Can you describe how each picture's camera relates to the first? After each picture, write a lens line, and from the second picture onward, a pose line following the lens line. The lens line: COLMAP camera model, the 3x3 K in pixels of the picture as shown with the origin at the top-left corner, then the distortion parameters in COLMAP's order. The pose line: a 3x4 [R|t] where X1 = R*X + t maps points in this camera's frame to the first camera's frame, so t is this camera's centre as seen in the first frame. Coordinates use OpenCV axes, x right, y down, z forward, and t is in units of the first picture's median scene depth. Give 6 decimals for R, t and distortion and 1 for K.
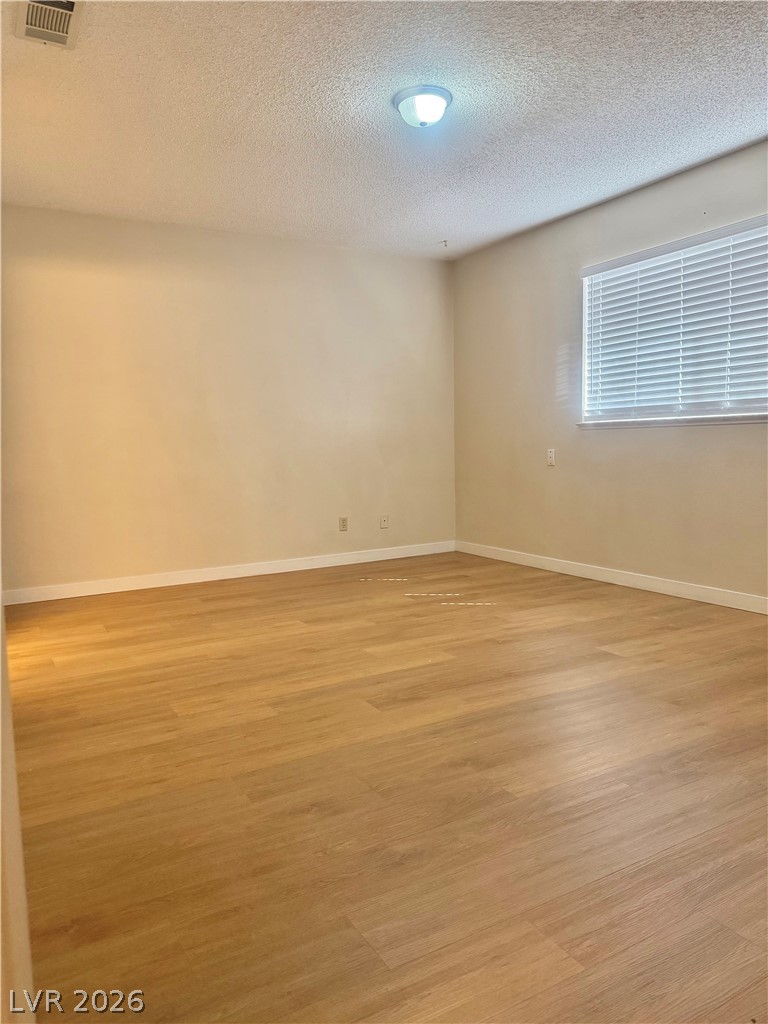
lens RADIAL K [[707.4, 0, 381.4], [0, 707.4, 512.6], [0, 0, 1]] dist [0.005490, -0.018258]
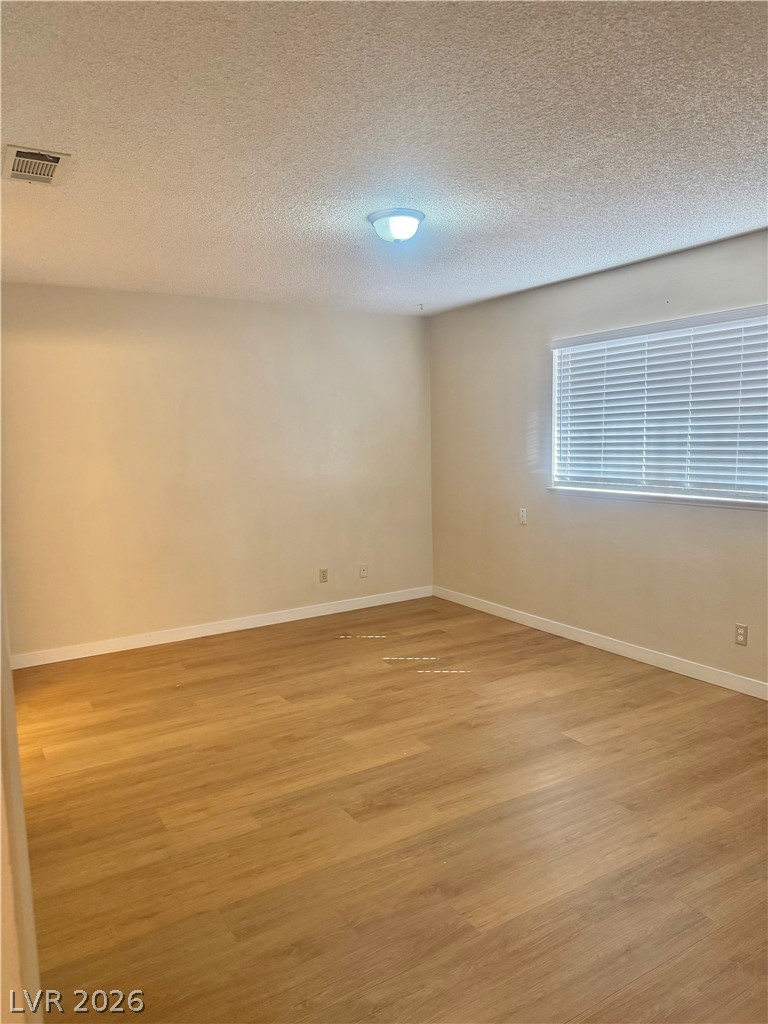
lens RADIAL K [[707.4, 0, 384.6], [0, 707.4, 511.1], [0, 0, 1]] dist [0.005490, -0.018258]
pose [[0.999524, -0.003222, 0.030692, 0.006946], [0.002704, 0.999853, 0.016924, -0.160382], [-0.030742, -0.016833, 0.999386, -0.048227]]
